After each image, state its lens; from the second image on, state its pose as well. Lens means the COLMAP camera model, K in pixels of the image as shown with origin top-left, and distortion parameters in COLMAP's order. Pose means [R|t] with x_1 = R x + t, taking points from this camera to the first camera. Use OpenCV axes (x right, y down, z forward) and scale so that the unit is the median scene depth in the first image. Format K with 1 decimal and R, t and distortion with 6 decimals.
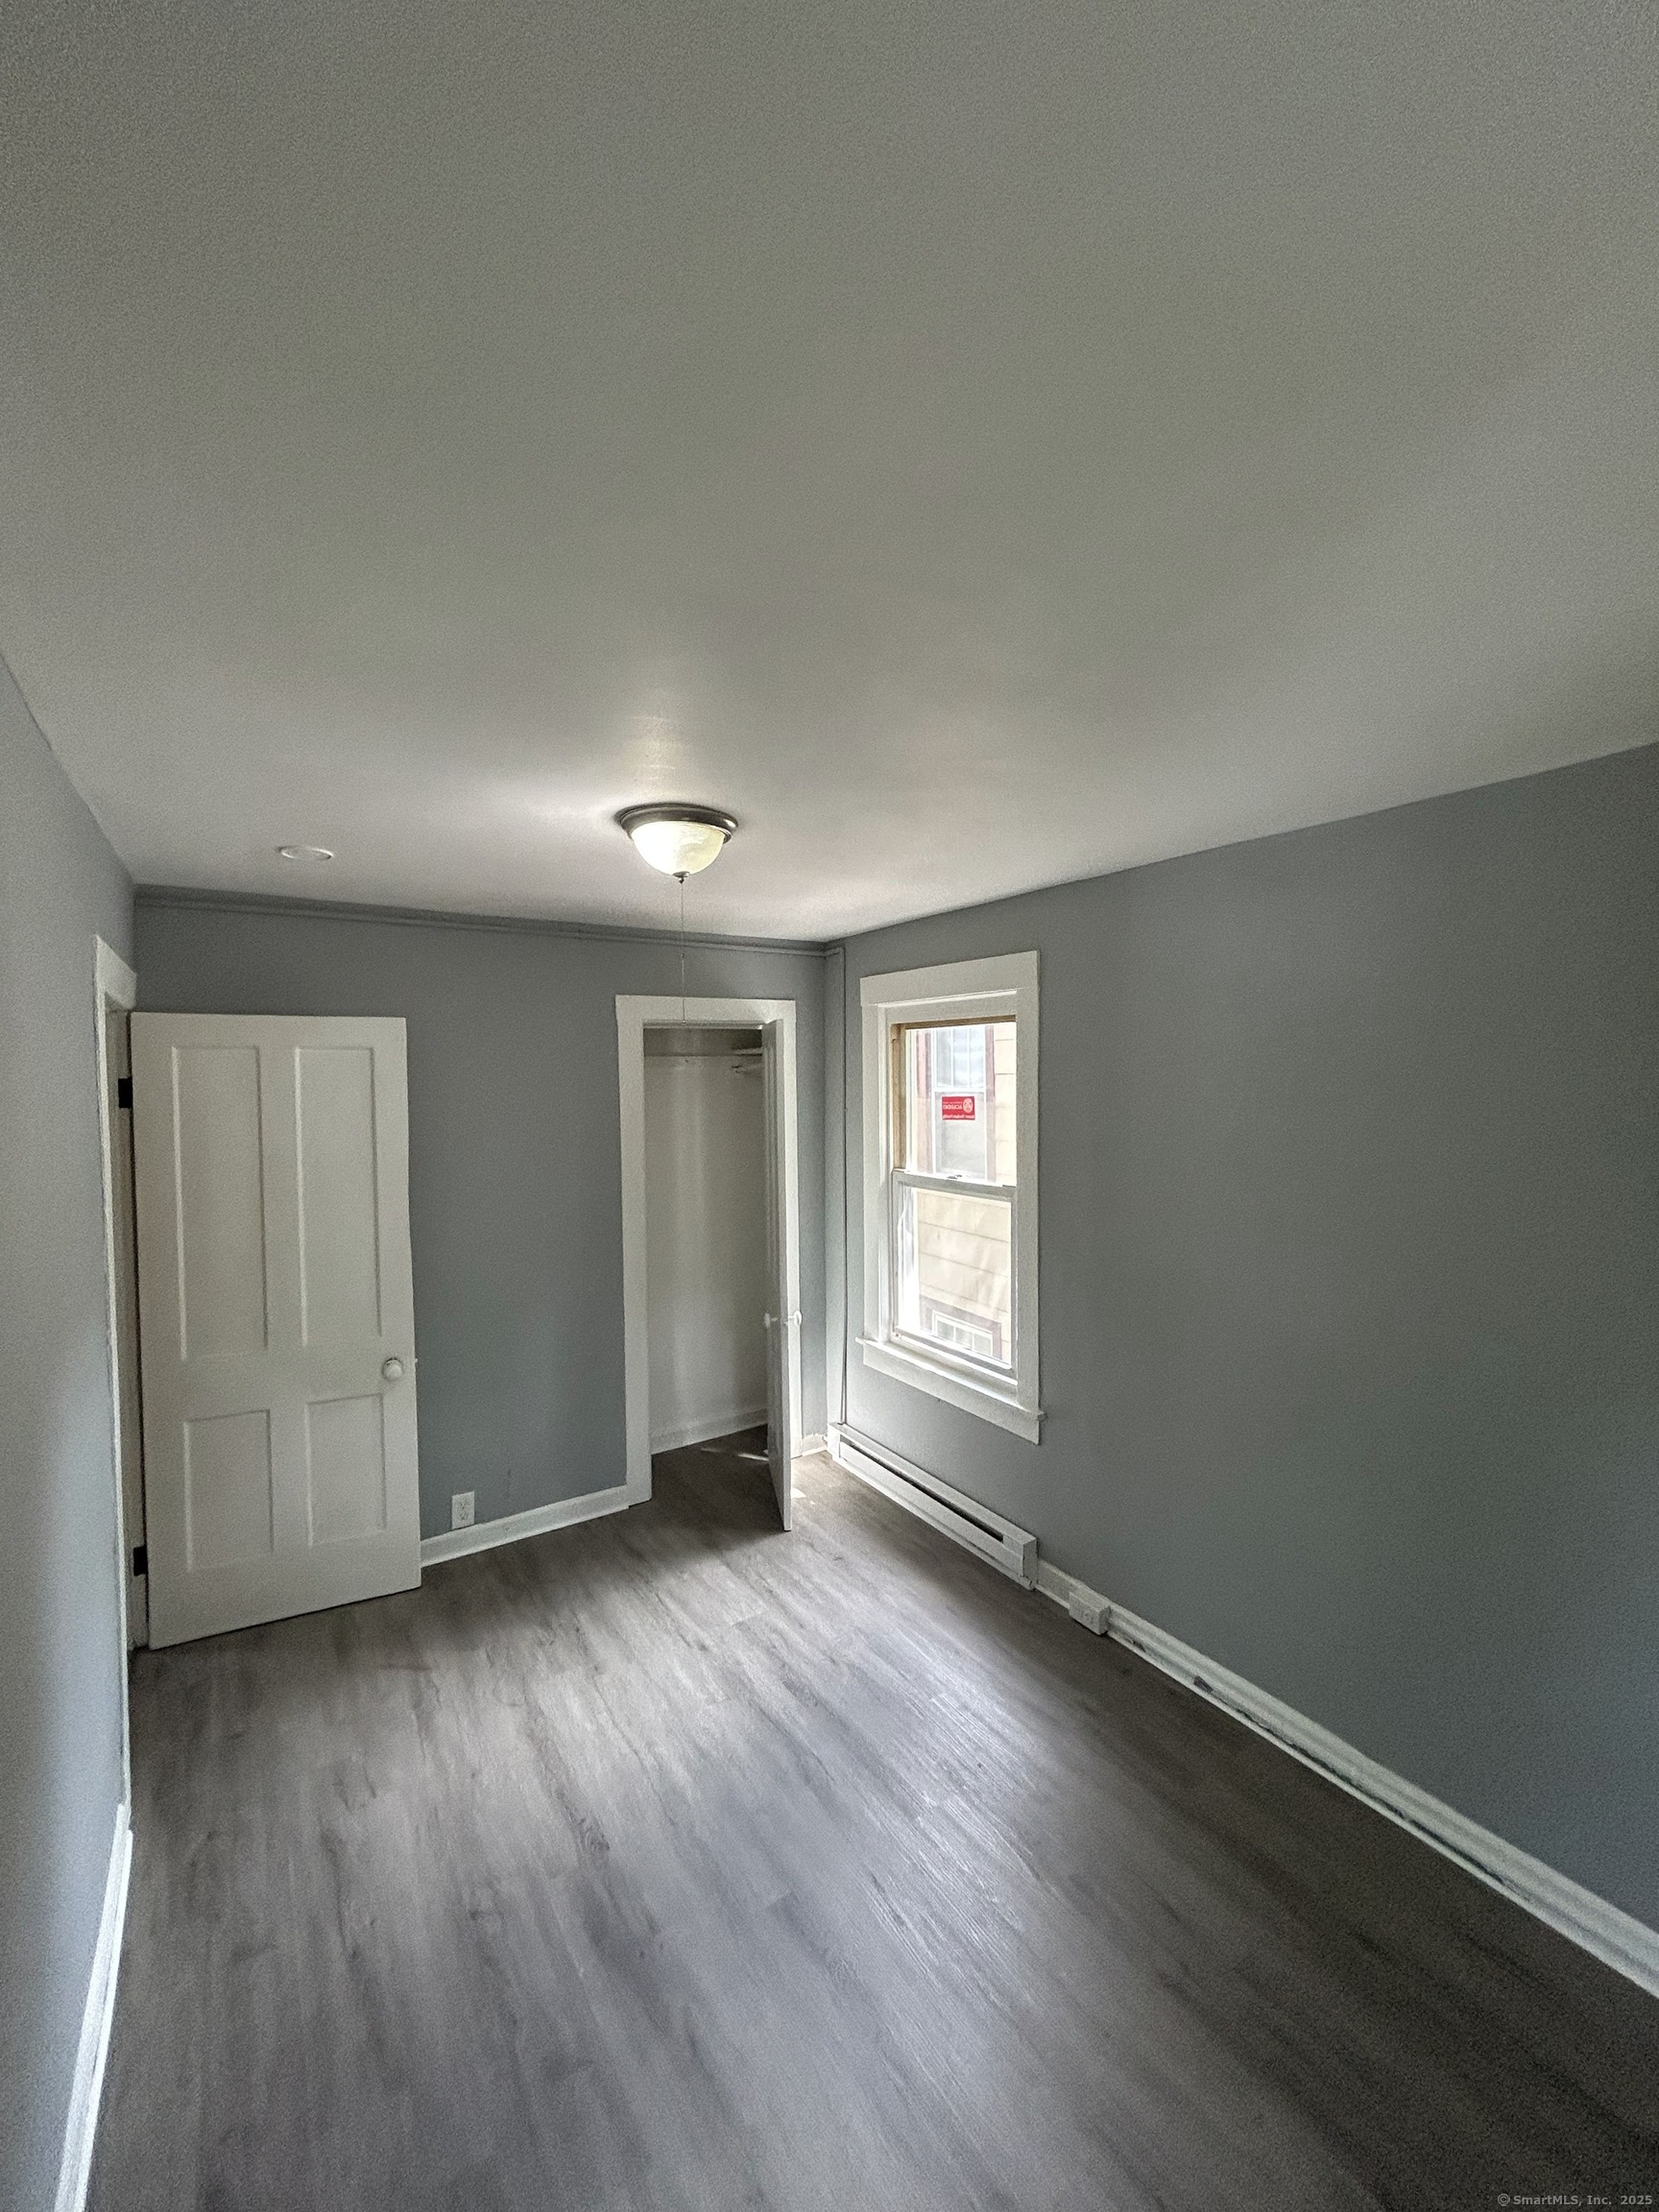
lens RADIAL K [[887.8, 0, 826.9], [0, 887.8, 1103.7], [0, 0, 1]] dist [-0.002059, -0.000036]
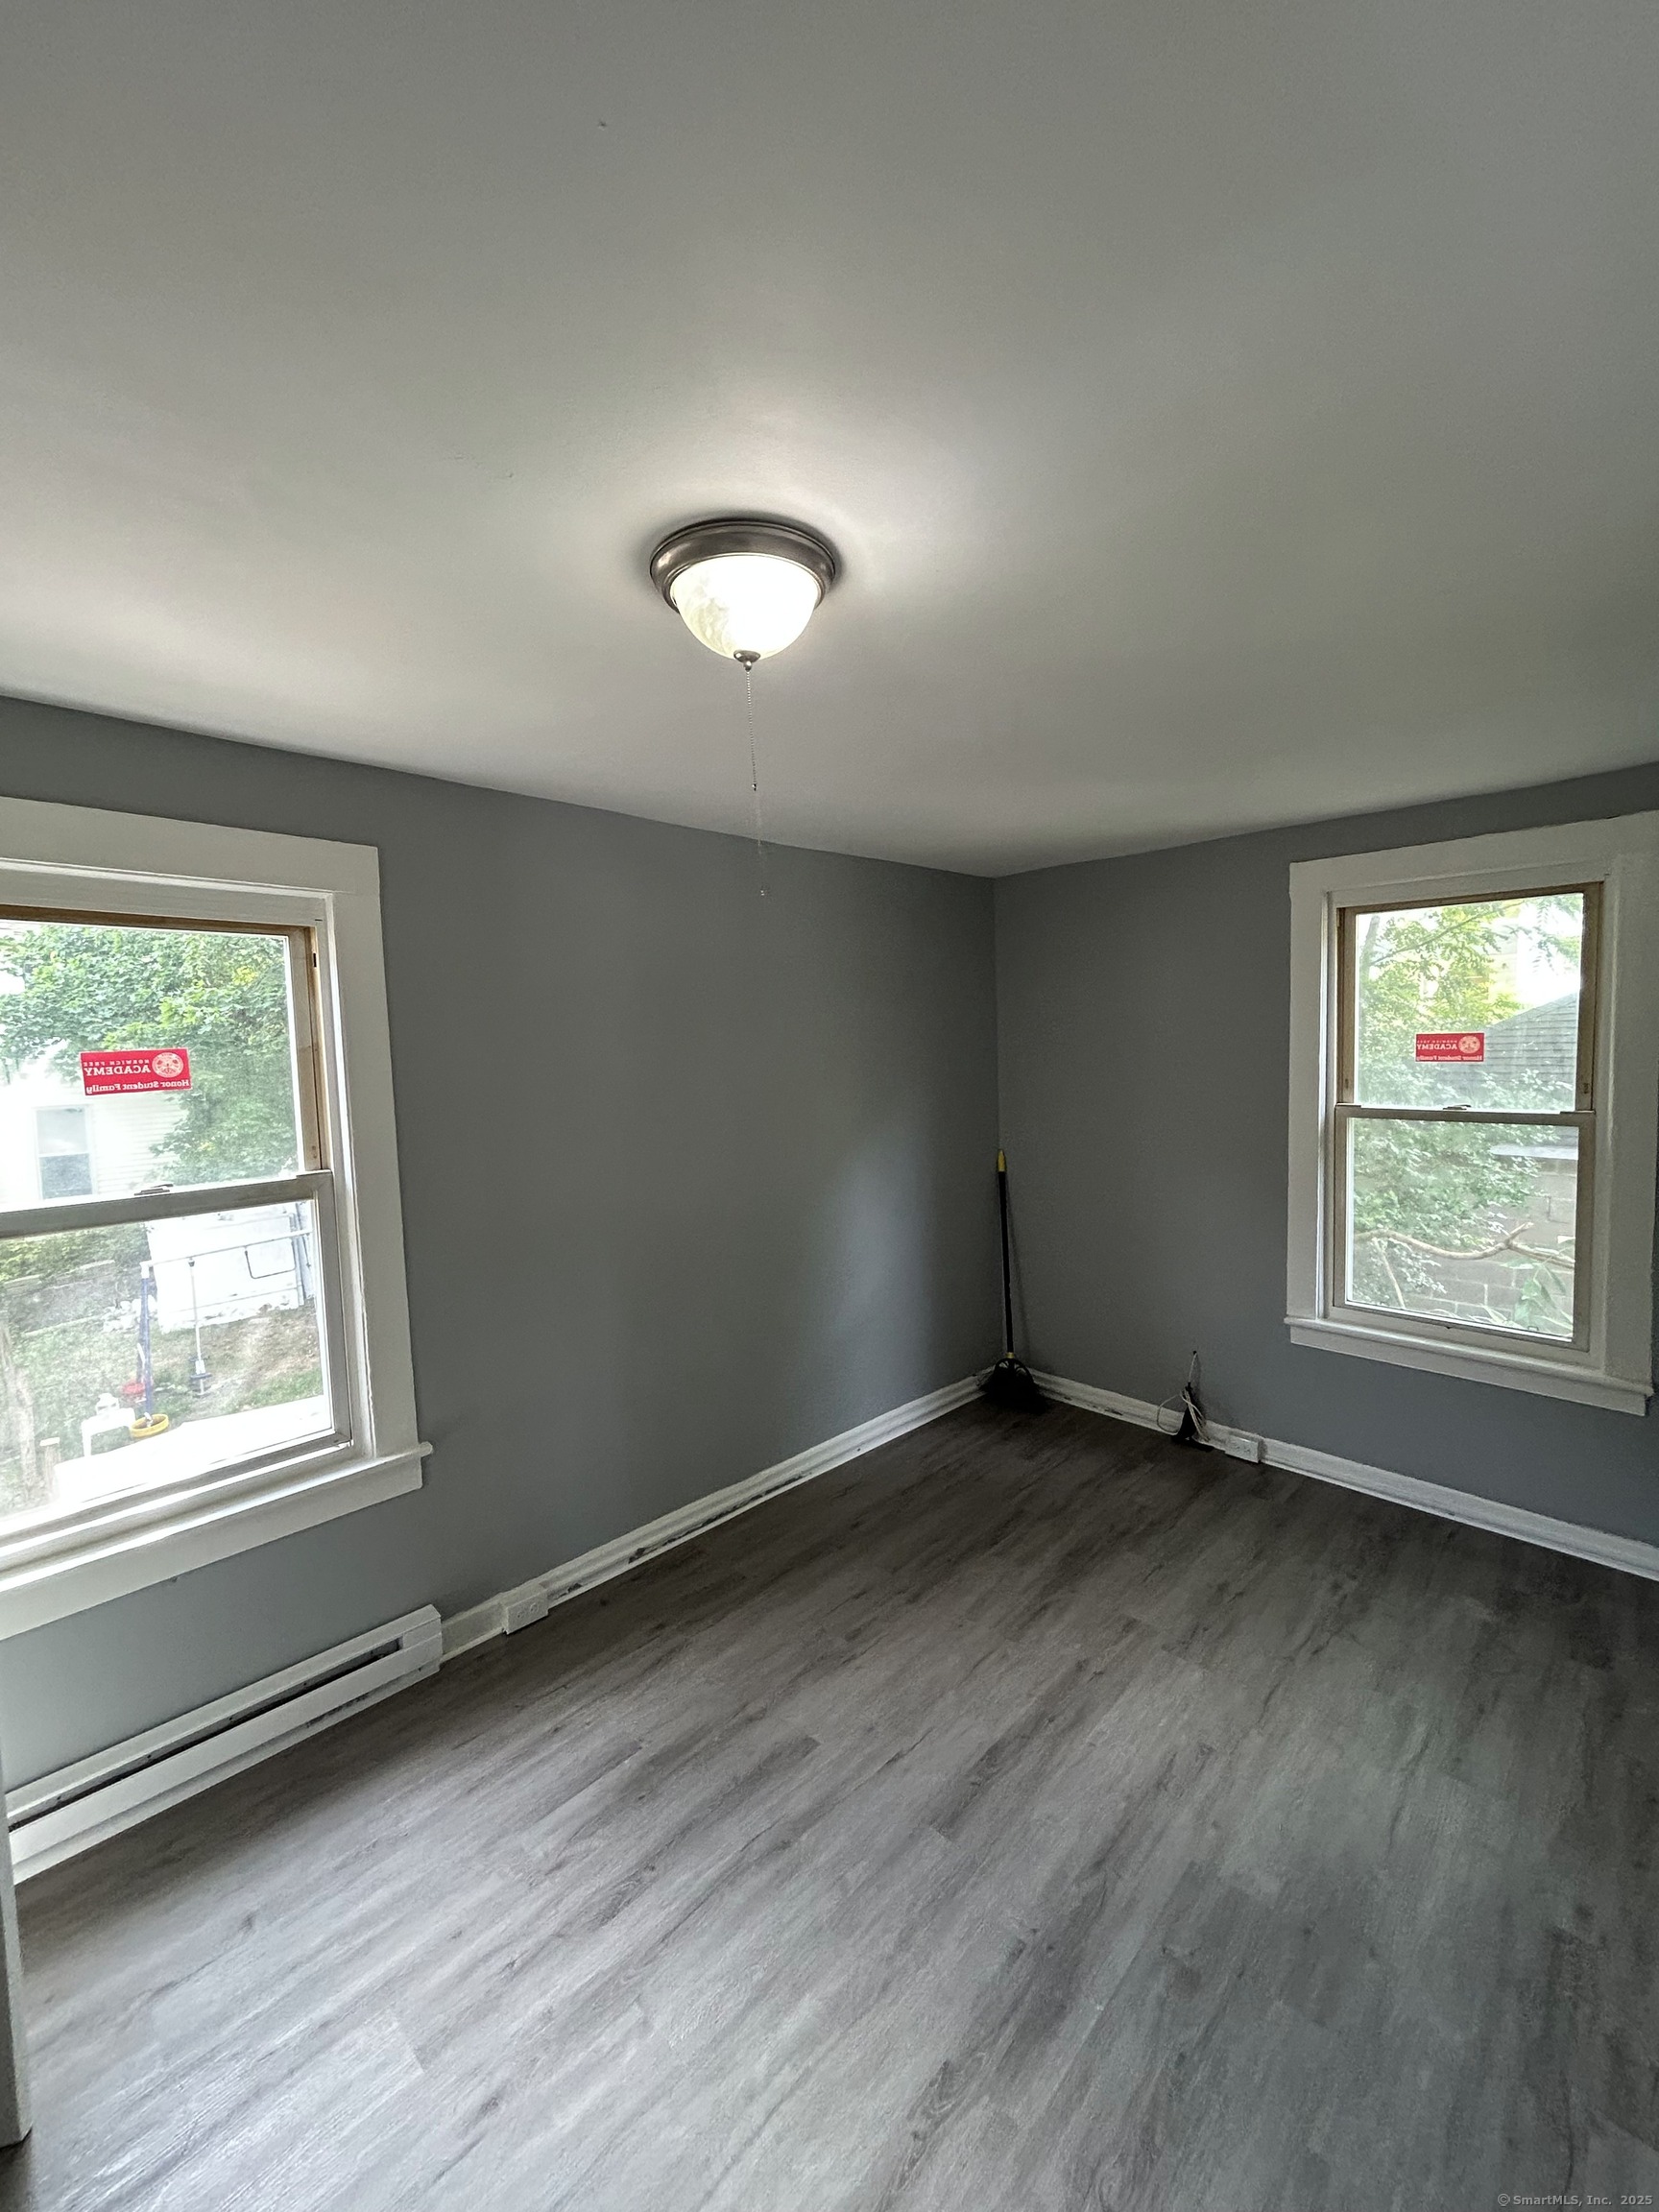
lens RADIAL K [[887.8, 0, 831.0], [0, 887.8, 1098.3], [0, 0, 1]] dist [-0.002059, -0.000036]
pose [[-0.217546, -0.049756, 0.974781, -0.790011], [0.051675, 0.996712, 0.062408, 0.014339], [-0.974681, 0.063949, -0.214260, 1.068139]]
